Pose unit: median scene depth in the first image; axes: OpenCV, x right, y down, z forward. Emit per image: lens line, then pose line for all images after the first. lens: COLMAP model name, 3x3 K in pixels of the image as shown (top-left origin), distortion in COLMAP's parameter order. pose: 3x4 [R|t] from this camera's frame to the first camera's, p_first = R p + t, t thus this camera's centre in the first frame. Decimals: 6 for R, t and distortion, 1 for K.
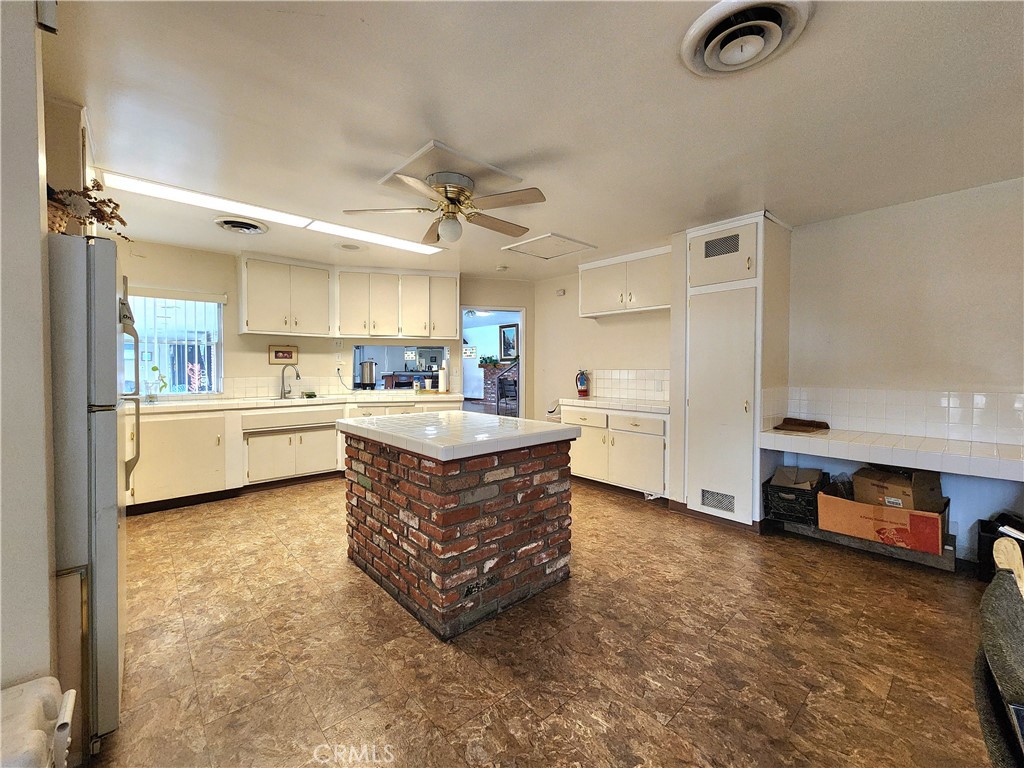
lens RADIAL K [[426.5, 0, 516.1], [0, 426.5, 376.5], [0, 0, 1]] dist [0.000181, 0.000047]
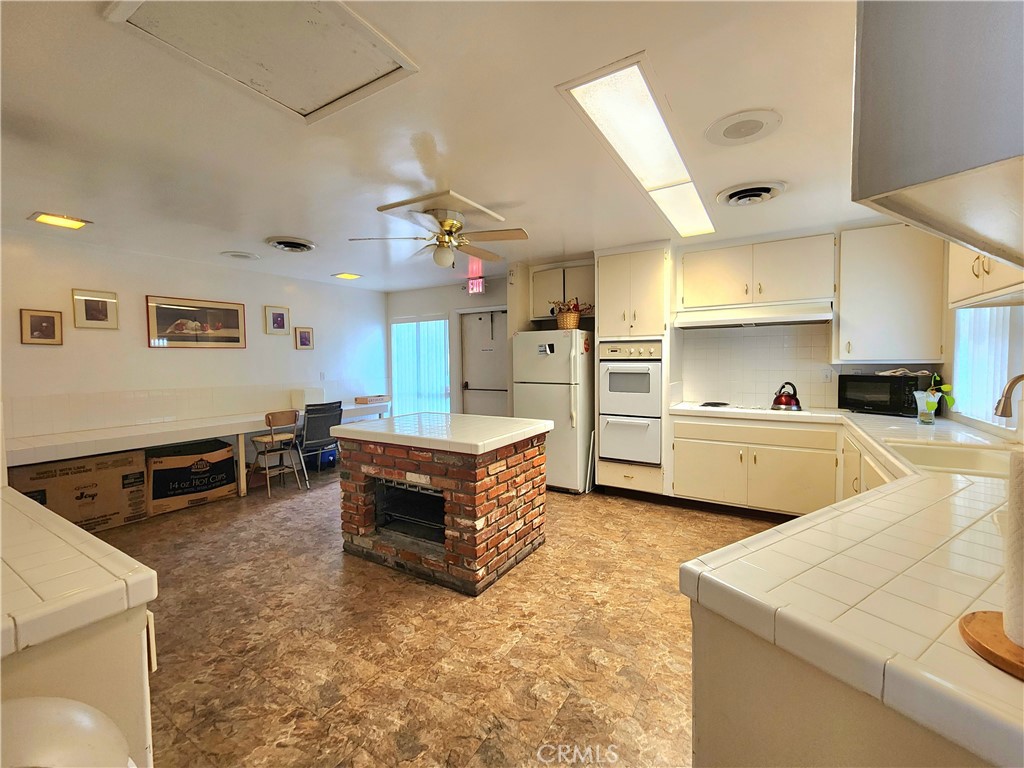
lens RADIAL K [[426.5, 0, 516.1], [0, 426.5, 376.5], [0, 0, 1]] dist [0.000181, 0.000047]
pose [[-0.959345, 0.018715, -0.281614, -0.010348], [0.002206, 0.998266, 0.058825, -0.081782], [0.282226, 0.055812, -0.957723, 2.043929]]
